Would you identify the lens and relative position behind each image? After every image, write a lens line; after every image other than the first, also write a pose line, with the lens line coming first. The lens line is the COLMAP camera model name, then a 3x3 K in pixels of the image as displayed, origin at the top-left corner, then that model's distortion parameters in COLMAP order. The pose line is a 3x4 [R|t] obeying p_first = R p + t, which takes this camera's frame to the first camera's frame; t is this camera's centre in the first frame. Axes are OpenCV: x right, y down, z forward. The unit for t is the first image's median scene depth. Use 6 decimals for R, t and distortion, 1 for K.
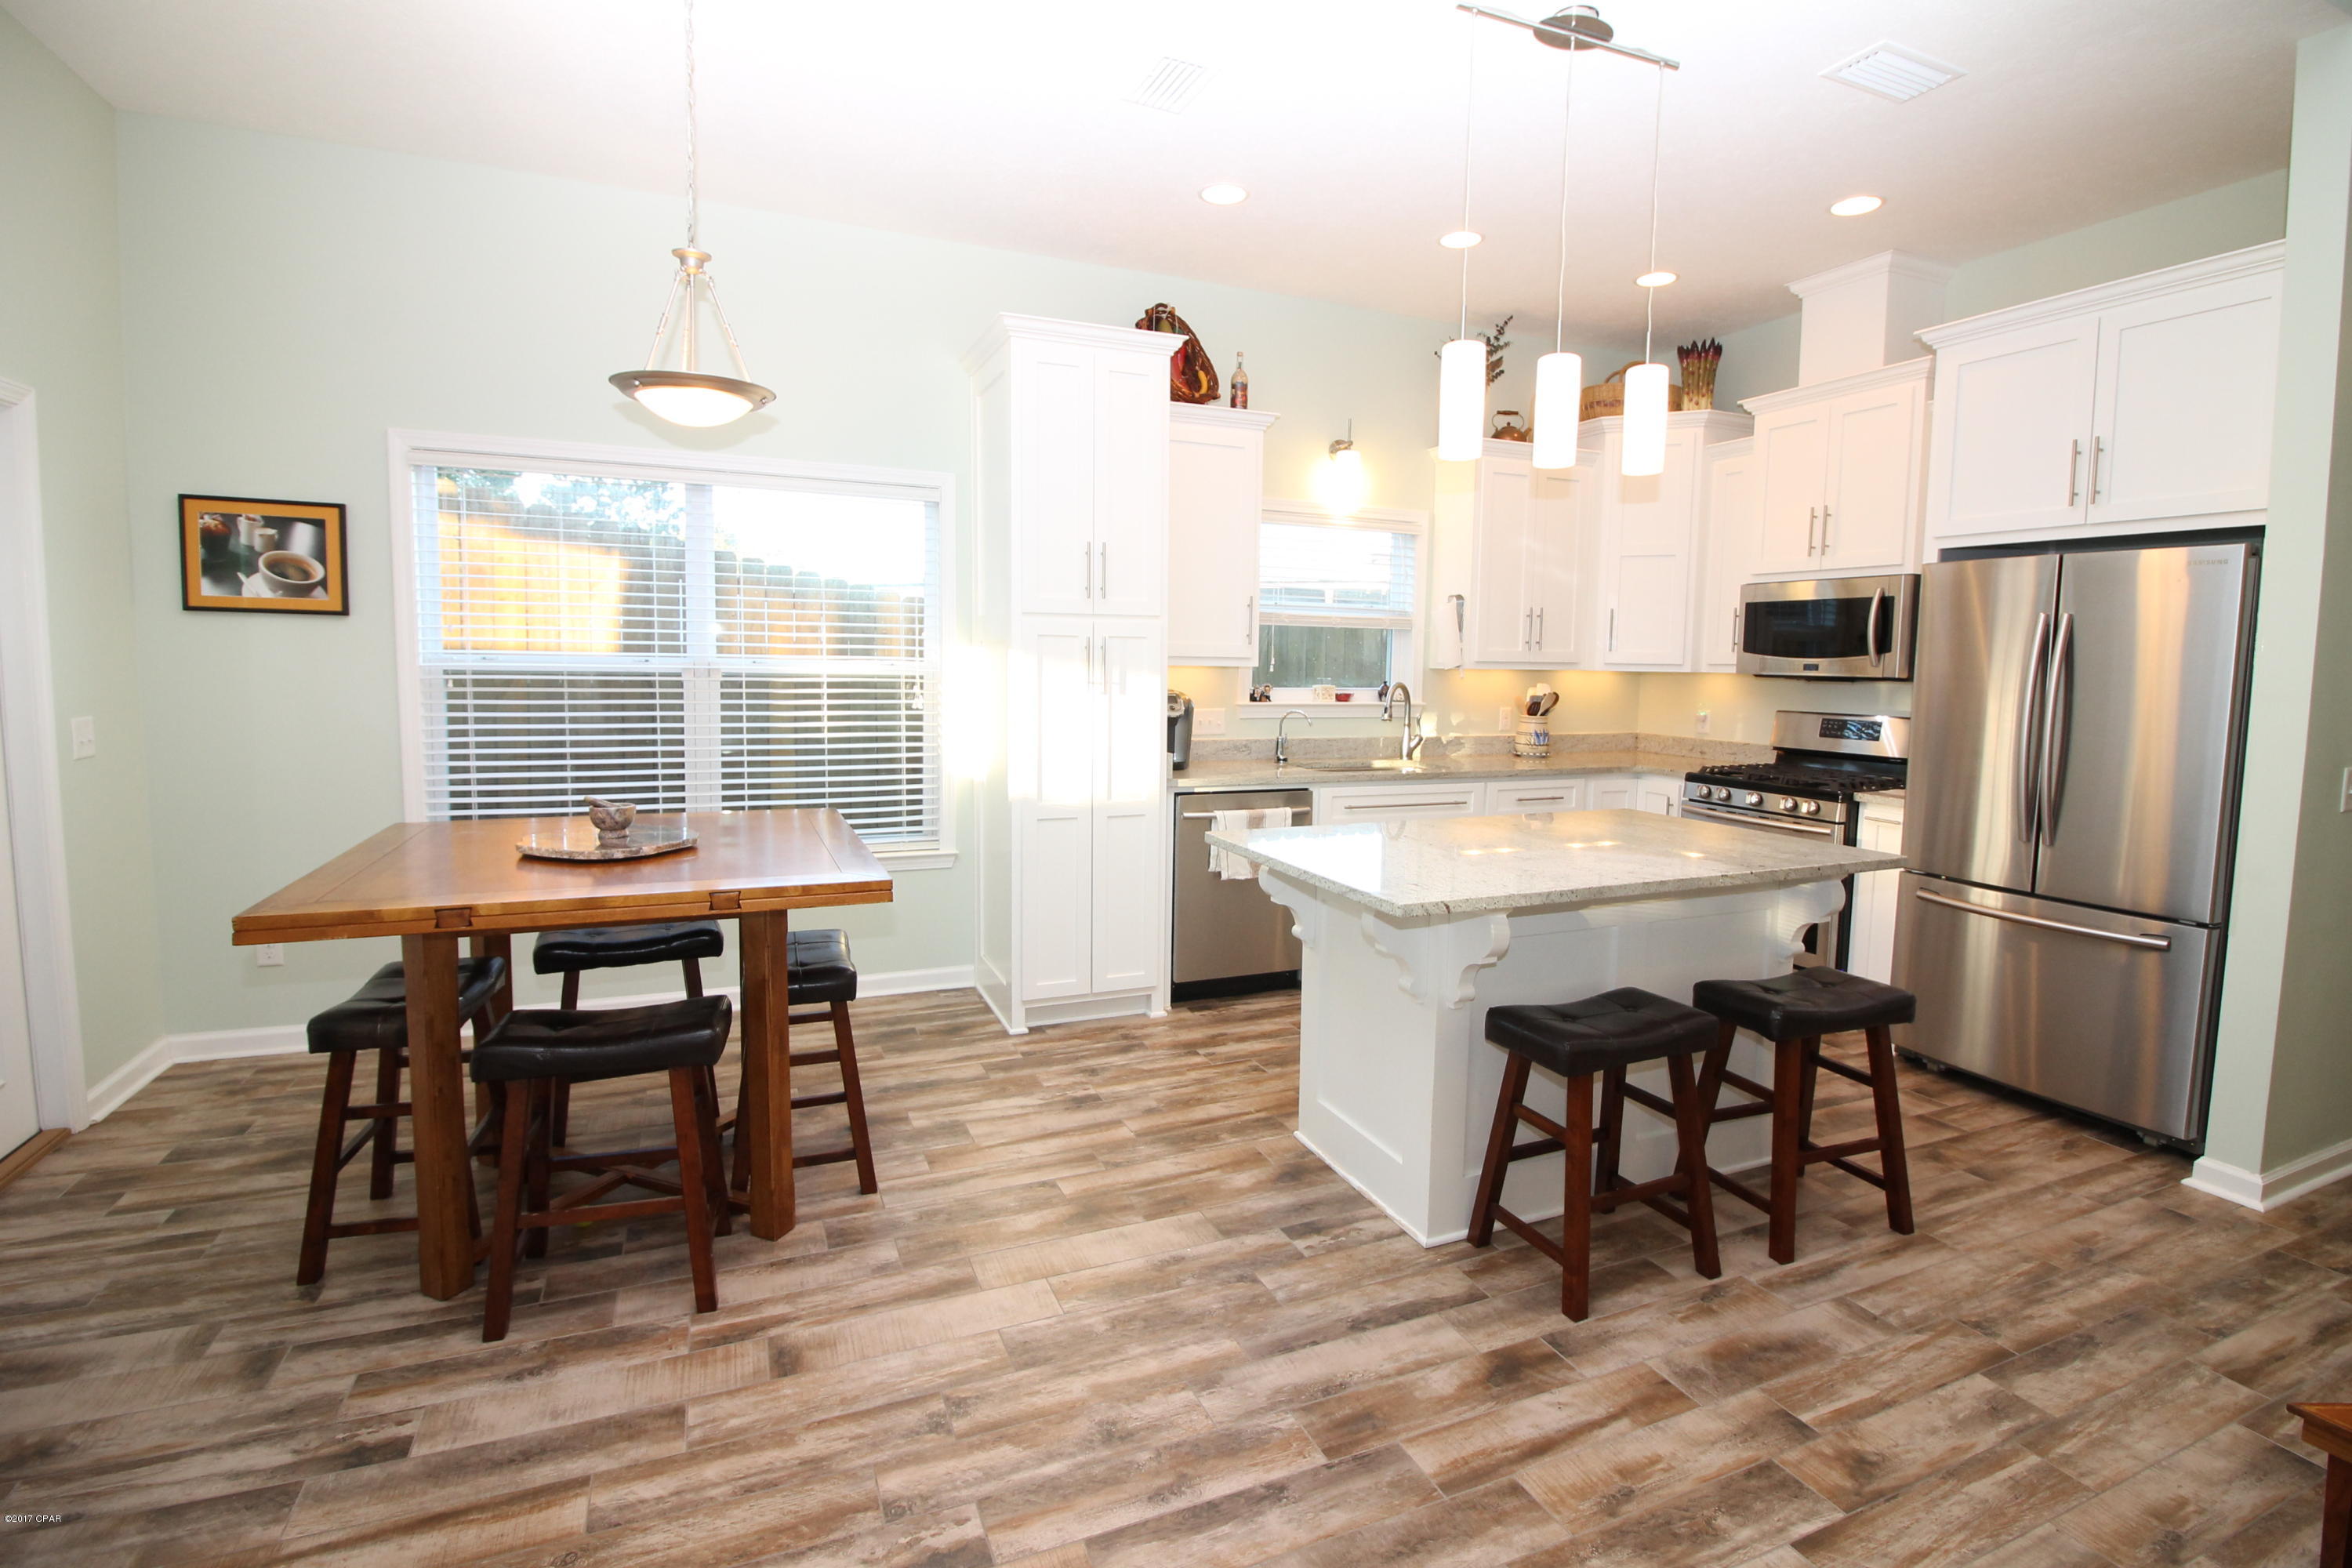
lens RADIAL K [[1096.8, 0, 1188.3], [0, 1096.8, 763.3], [0, 0, 1]] dist [-0.021341, -0.000364]
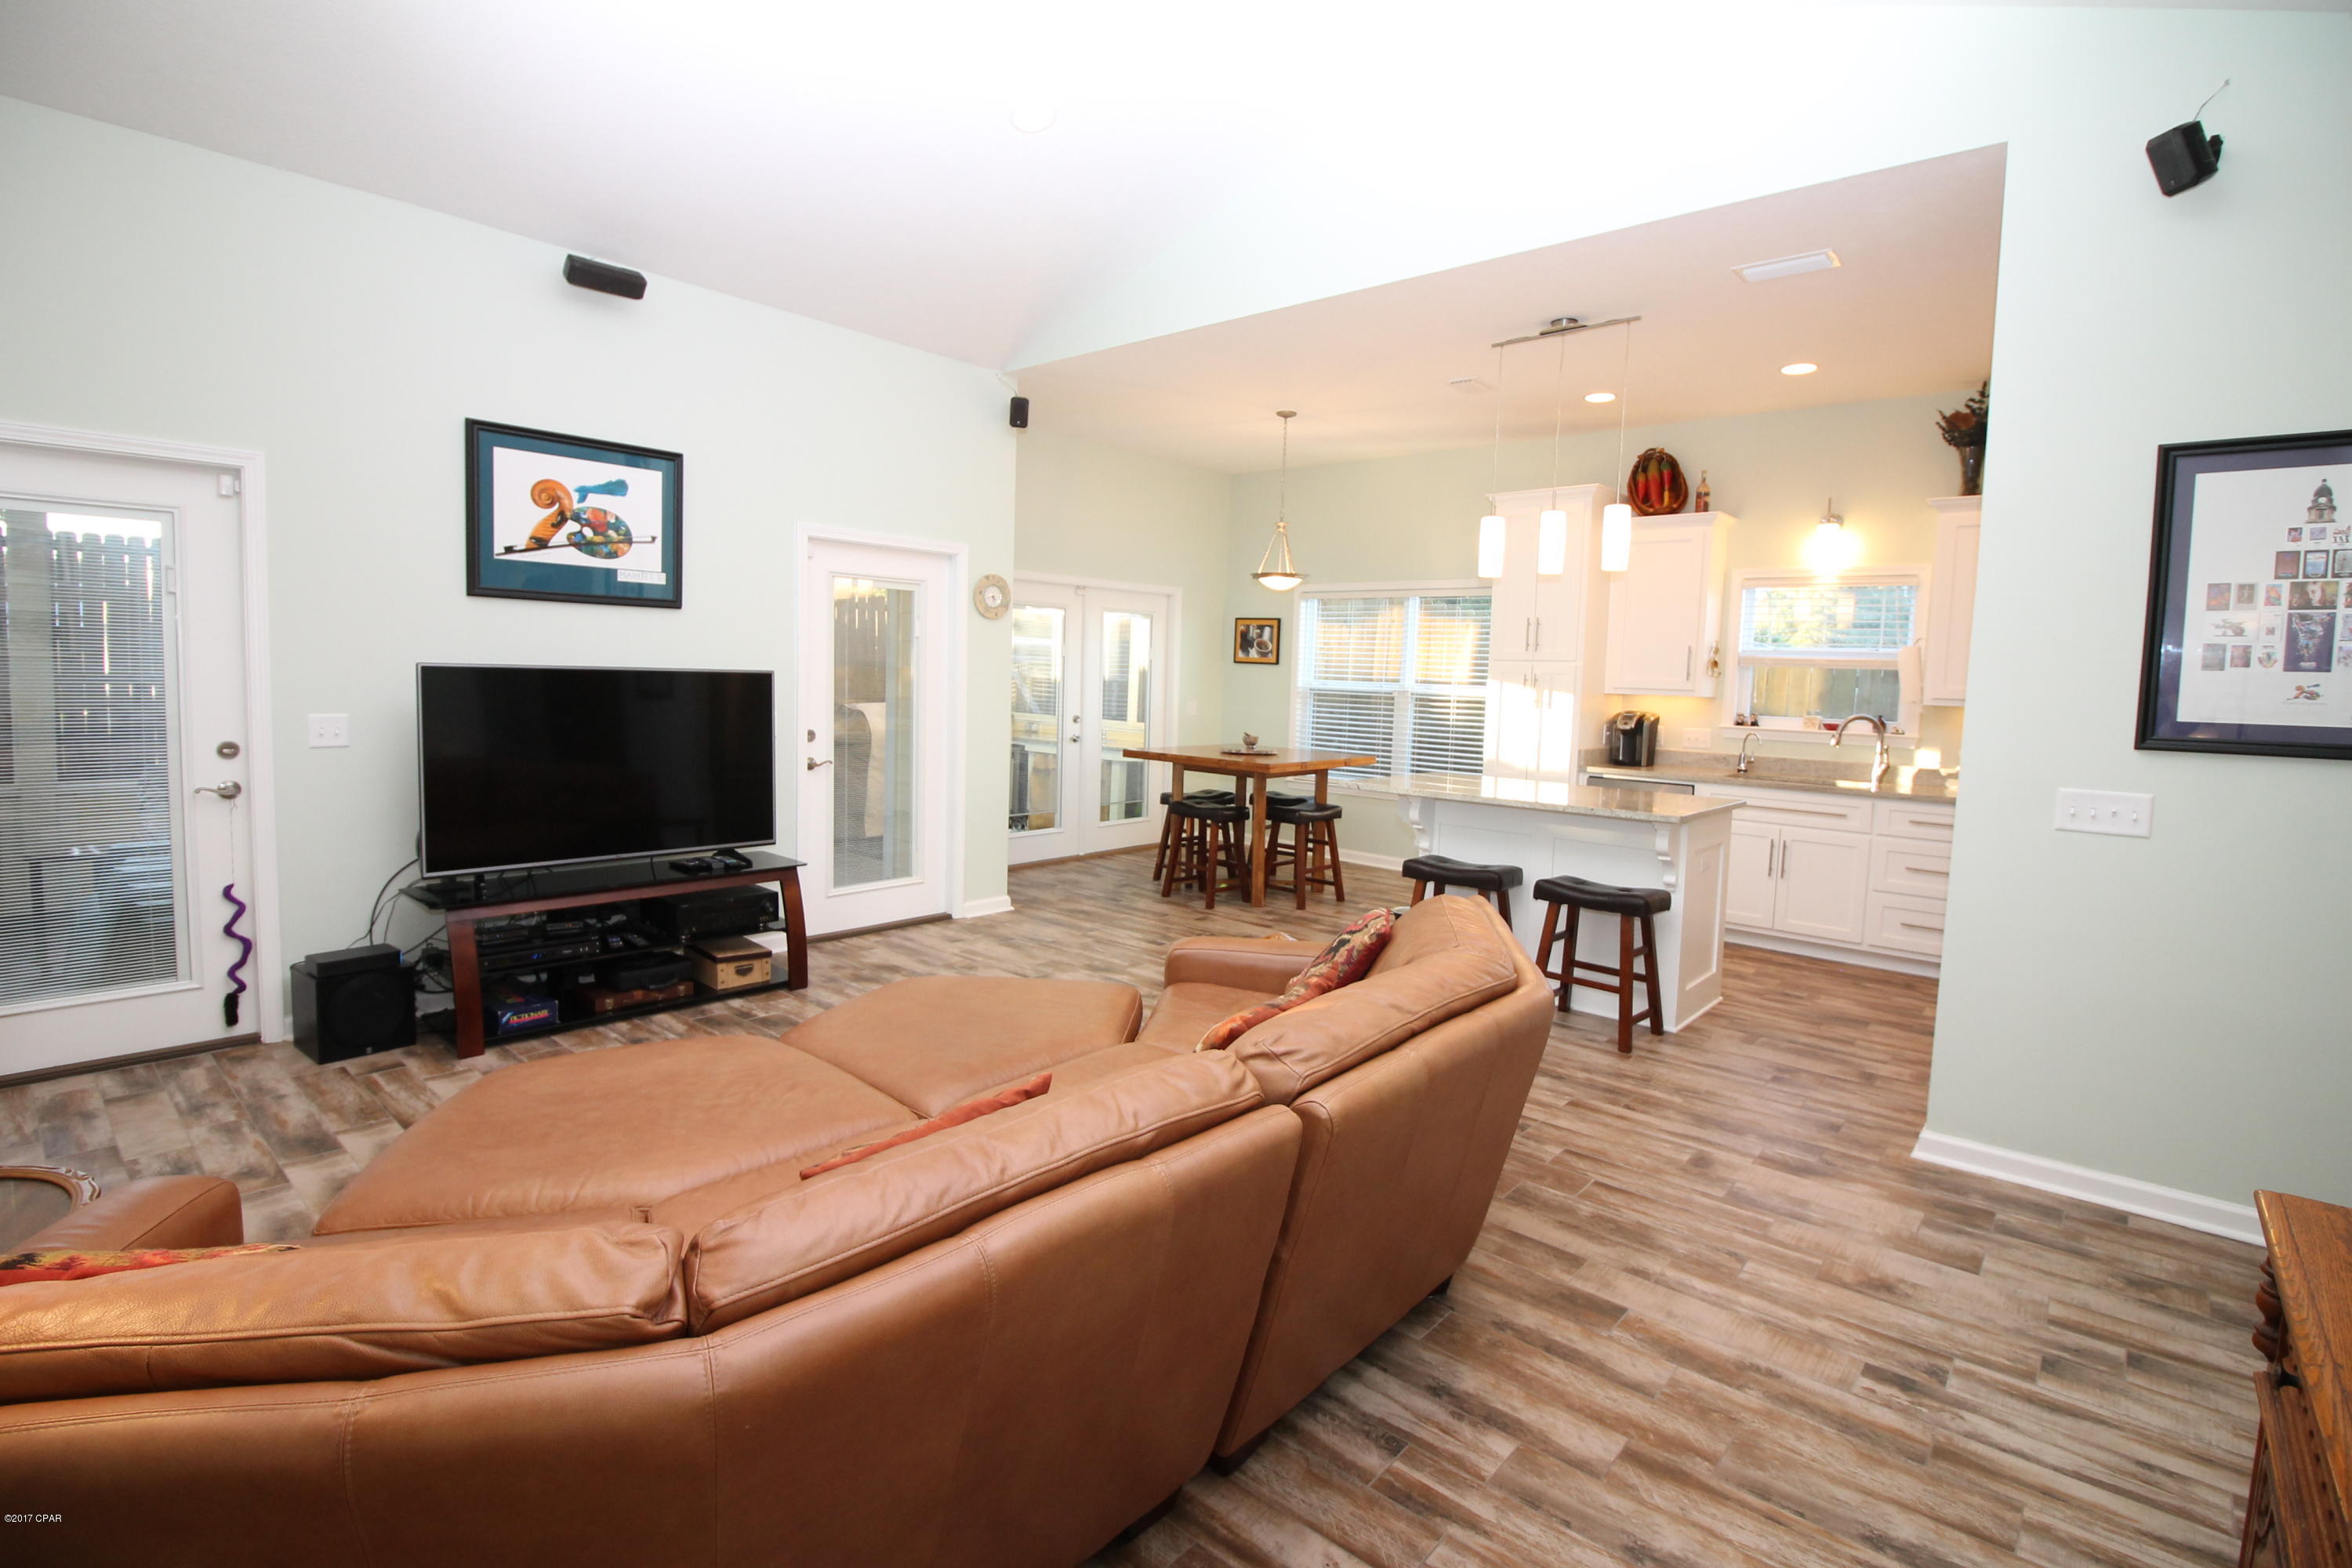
lens RADIAL K [[1096.8, 0, 1175.5], [0, 1096.8, 774.1], [0, 0, 1]] dist [-0.021341, -0.000364]
pose [[0.420186, 0.078944, -0.903998, 1.721167], [-0.112641, 0.993041, 0.034364, 0.057056], [0.900420, 0.087388, 0.426154, -0.263132]]
